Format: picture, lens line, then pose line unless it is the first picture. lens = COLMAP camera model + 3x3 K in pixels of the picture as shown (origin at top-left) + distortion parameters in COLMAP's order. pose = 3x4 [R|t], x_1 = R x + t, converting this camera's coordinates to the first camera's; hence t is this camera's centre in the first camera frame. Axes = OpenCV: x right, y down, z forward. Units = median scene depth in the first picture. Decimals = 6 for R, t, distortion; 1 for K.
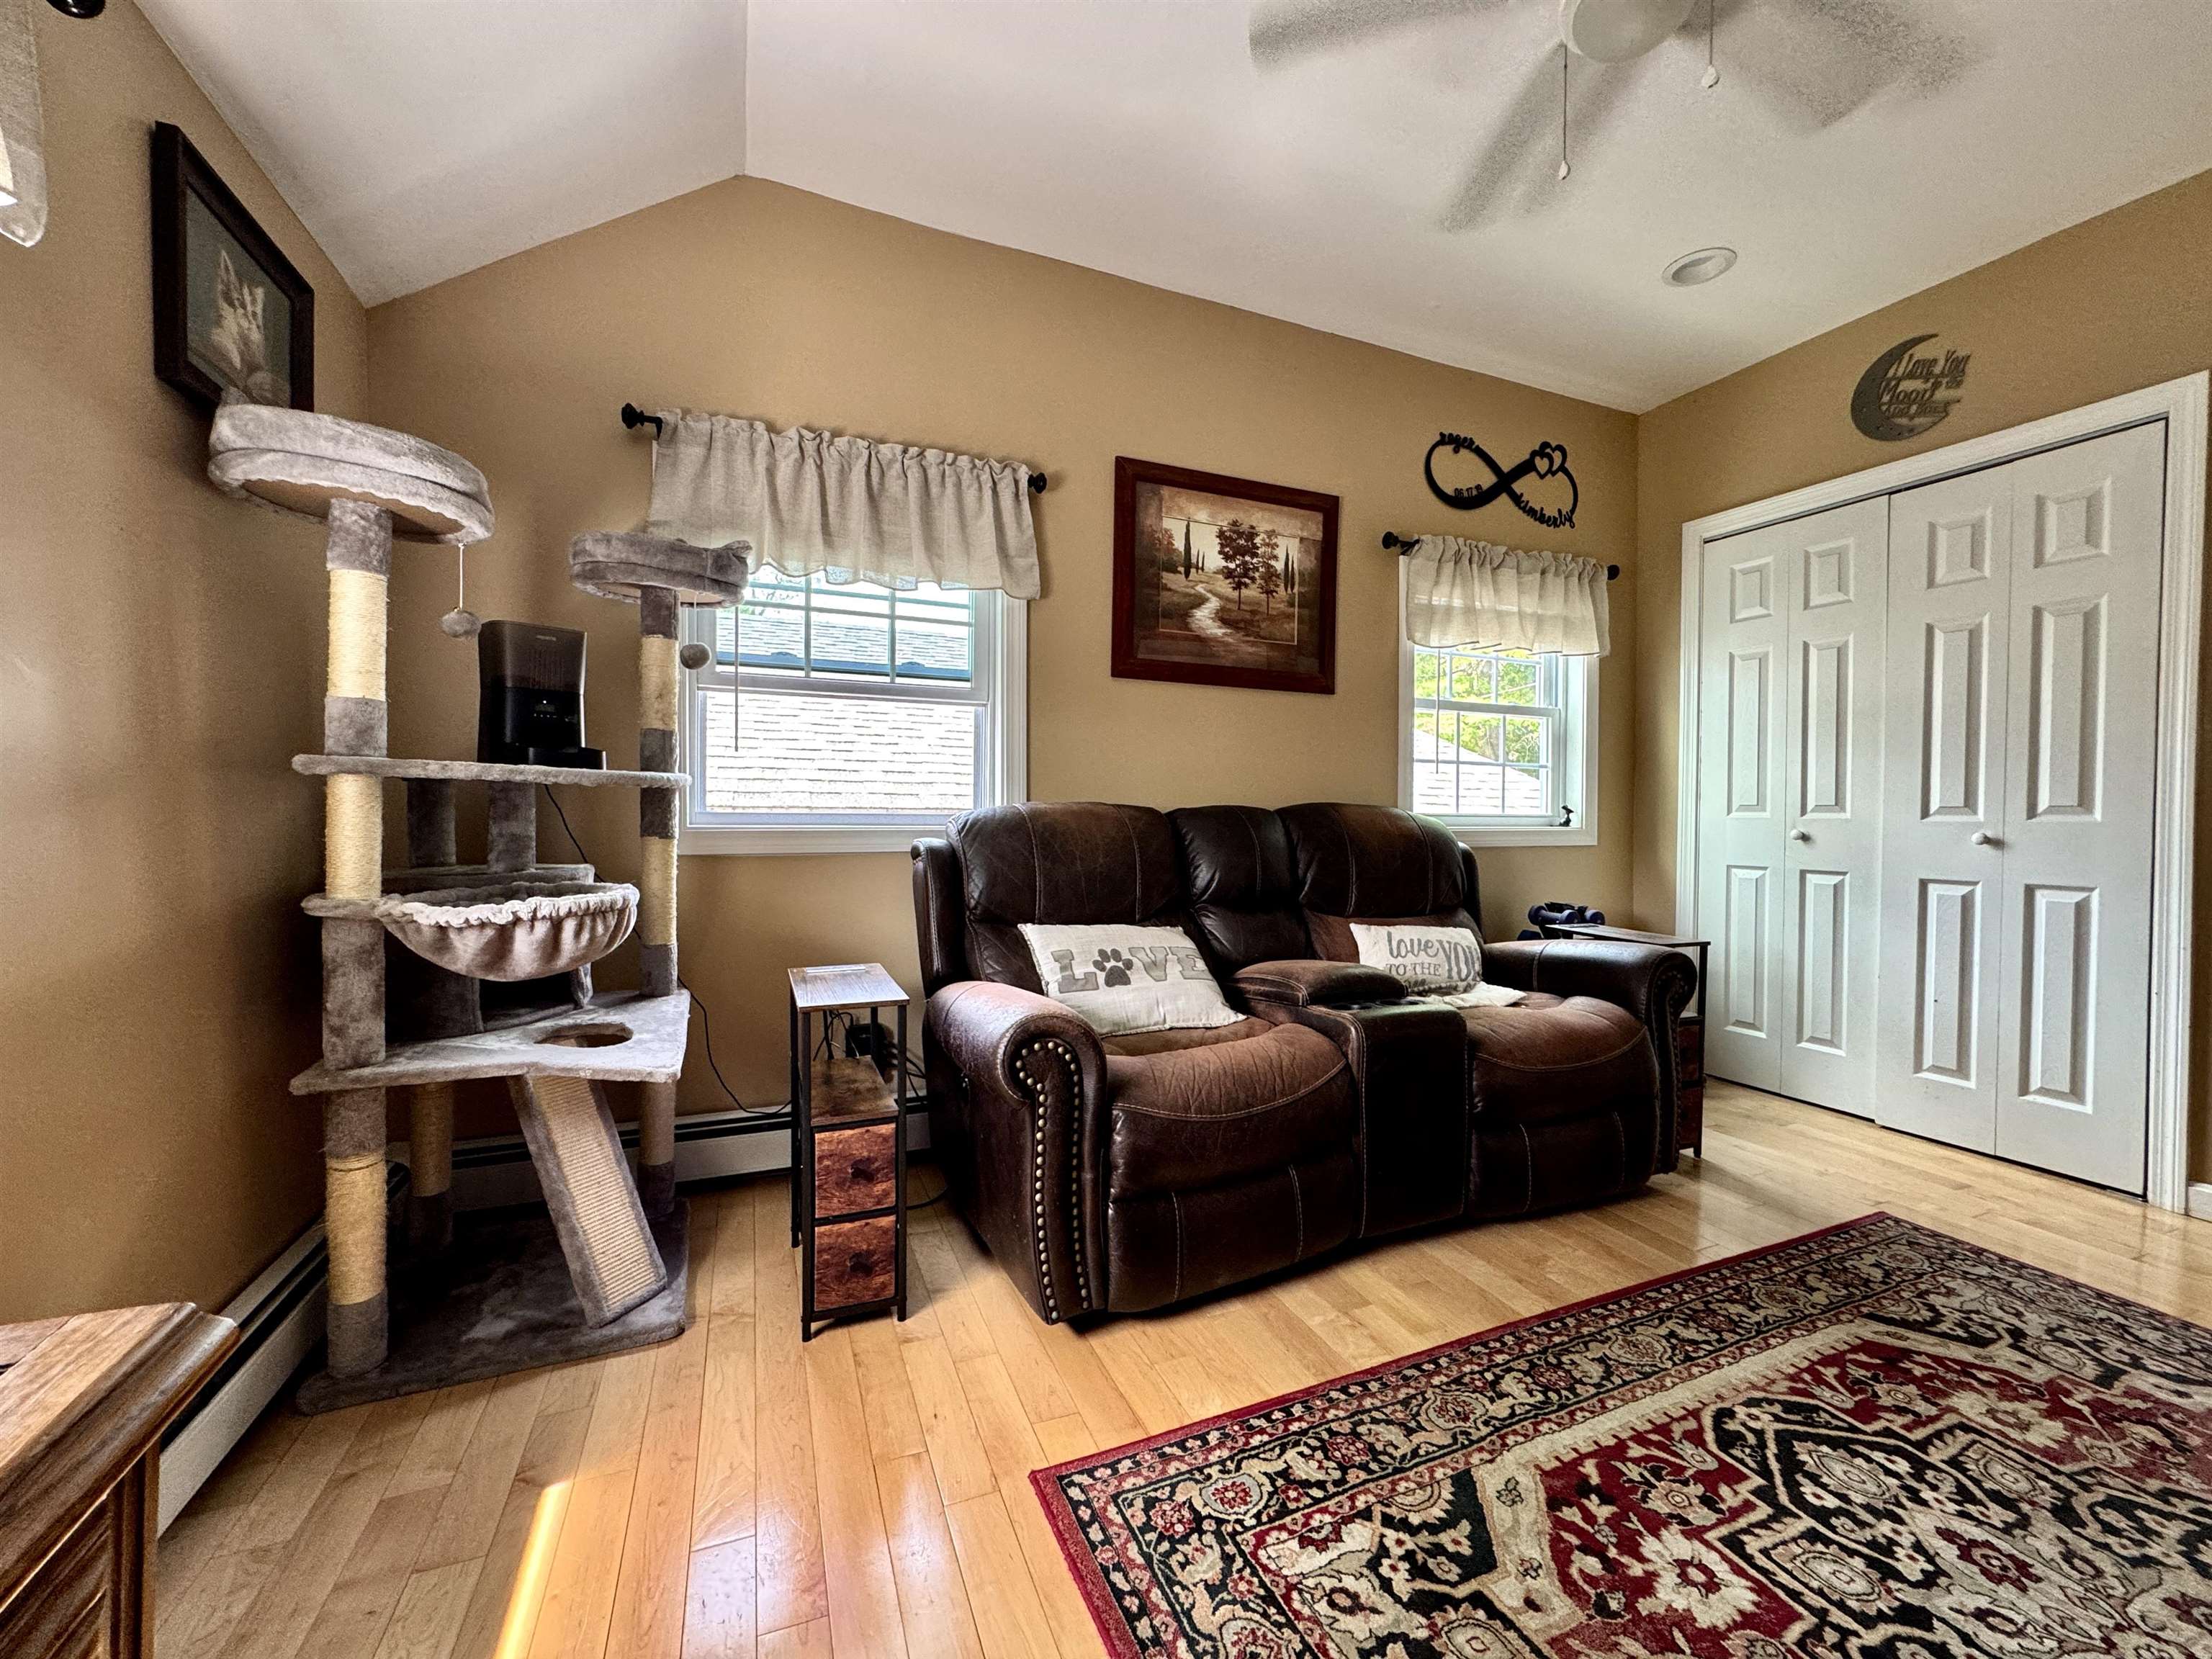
lens RADIAL K [[882.9, 0, 1106.0], [0, 882.9, 829.5], [0, 0, 1]] dist [0.000066, -0.000425]
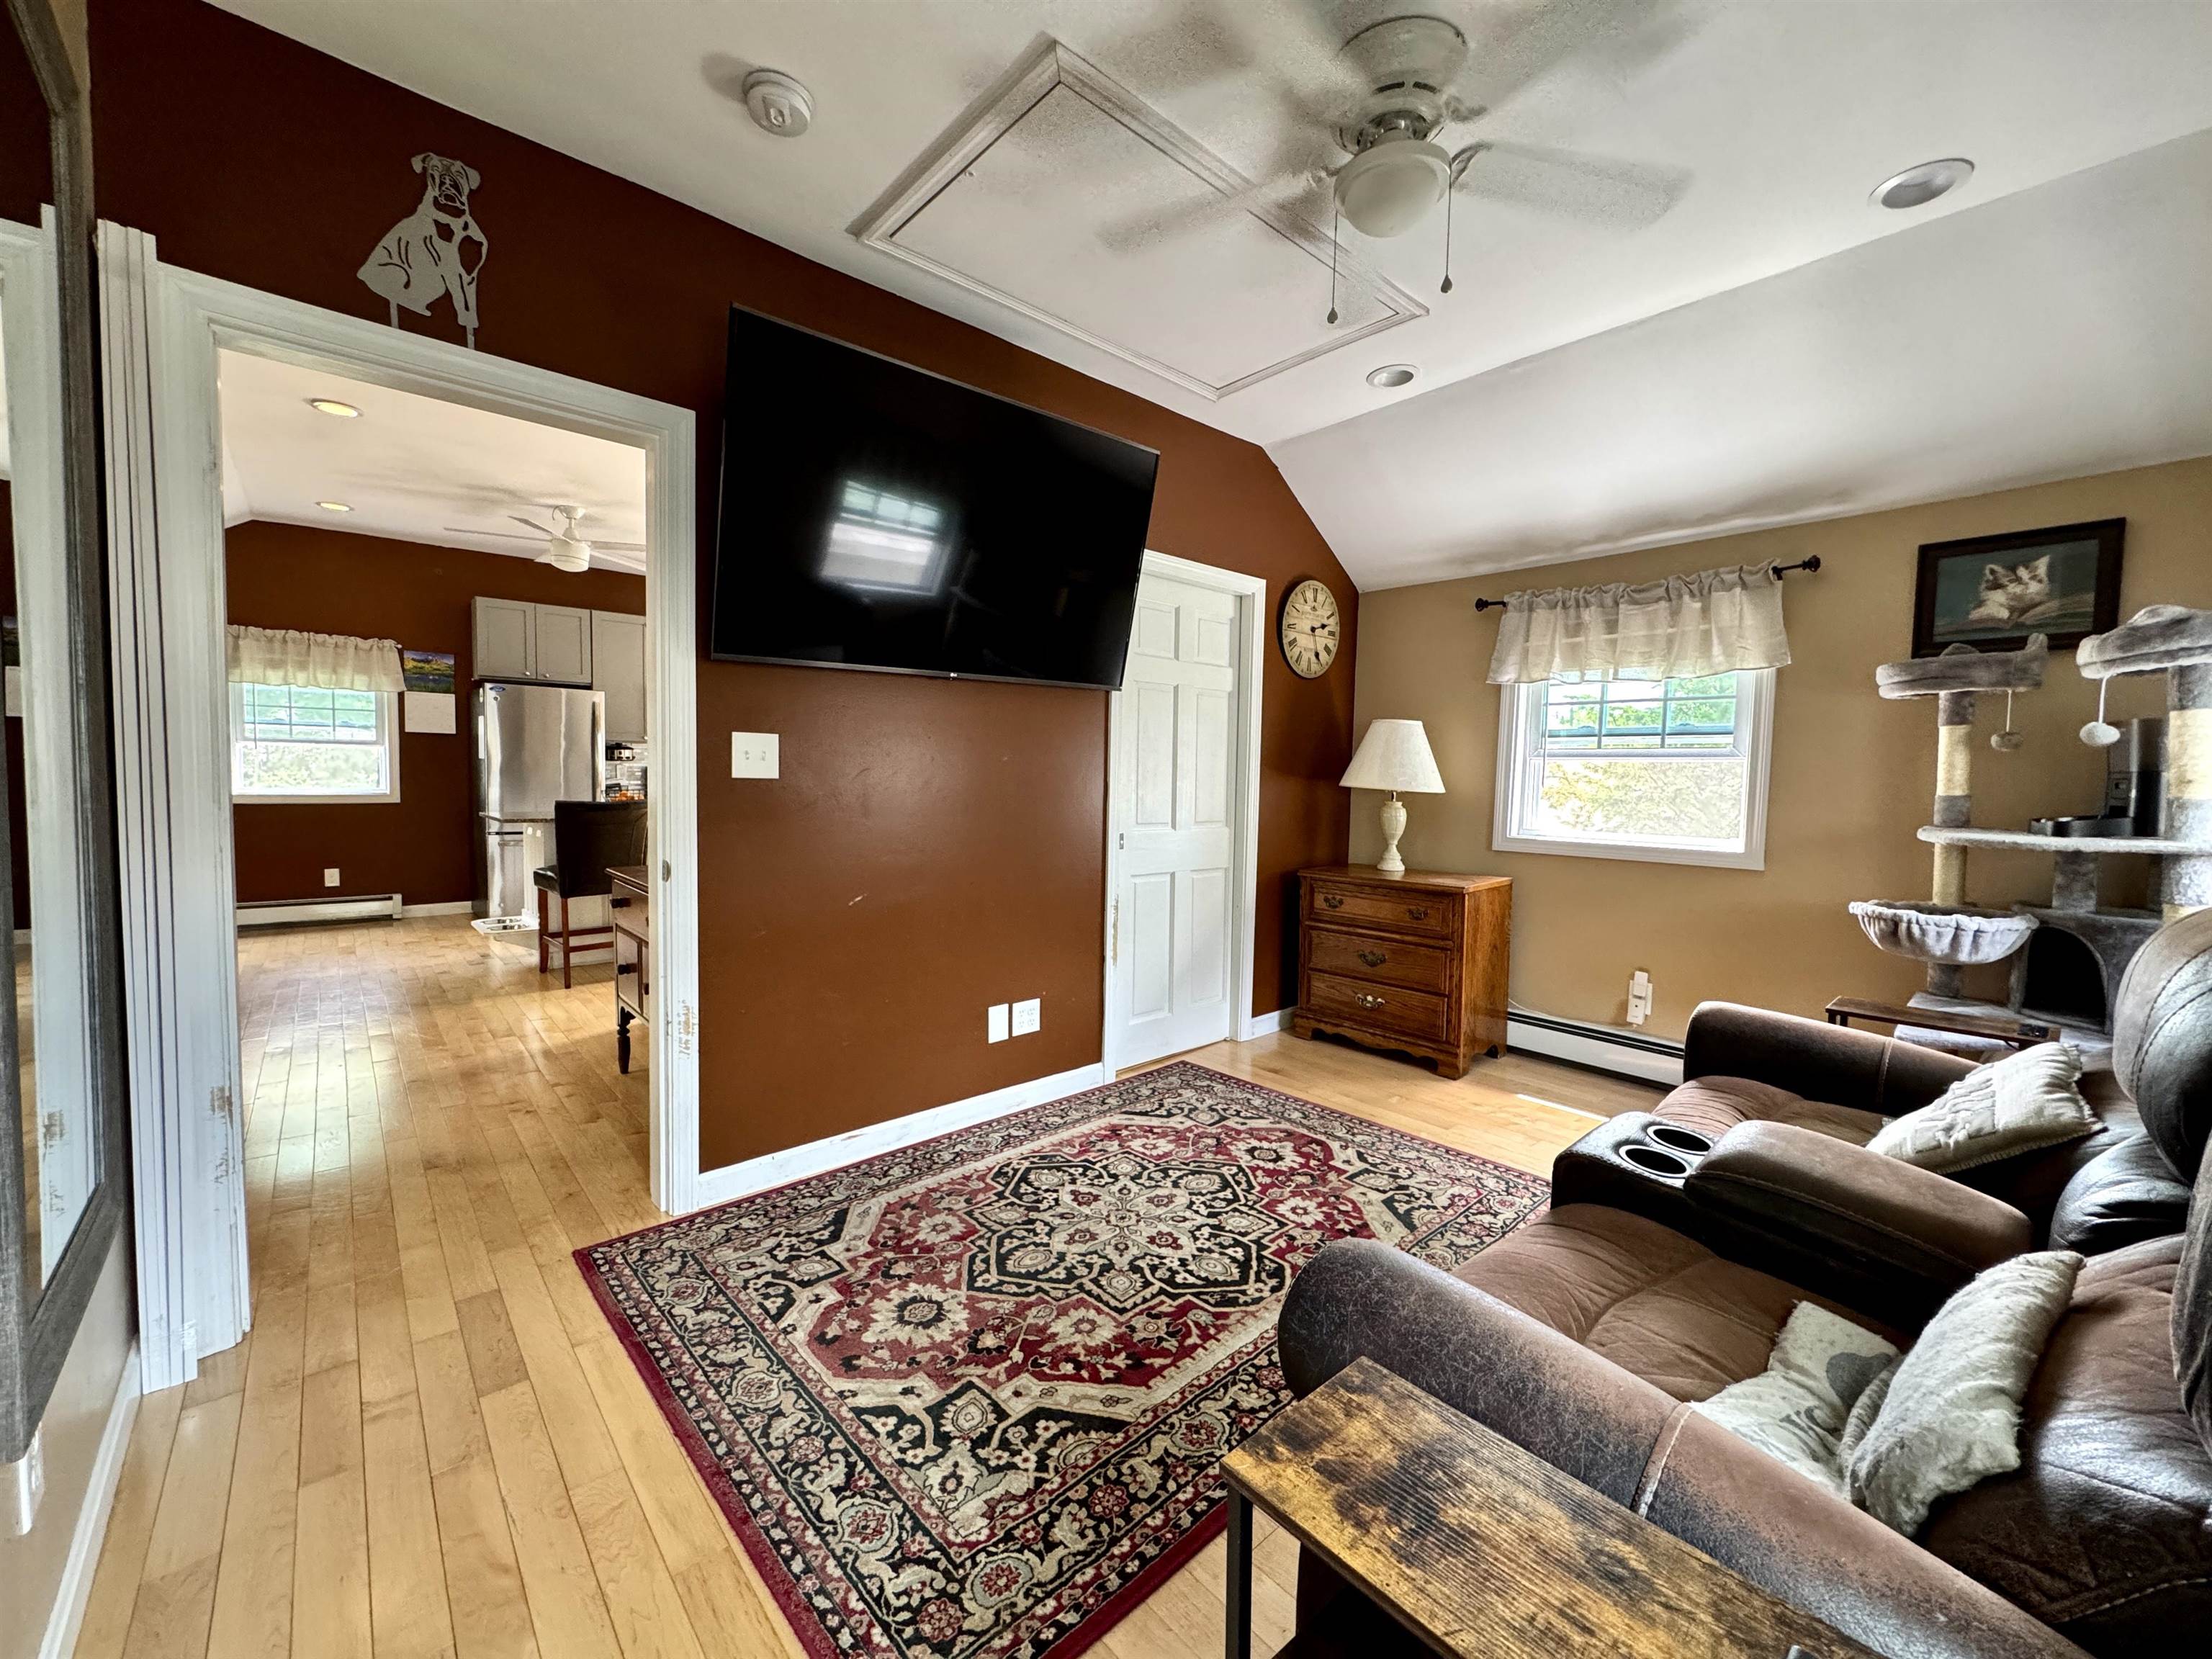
lens RADIAL K [[882.9, 0, 1106.0], [0, 882.9, 829.5], [0, 0, 1]] dist [0.000066, -0.000425]
pose [[-0.942847, -0.004609, -0.333194, 1.495215], [-0.031108, 0.996755, 0.074239, -0.164051], [0.331770, 0.080361, -0.939931, 2.272484]]
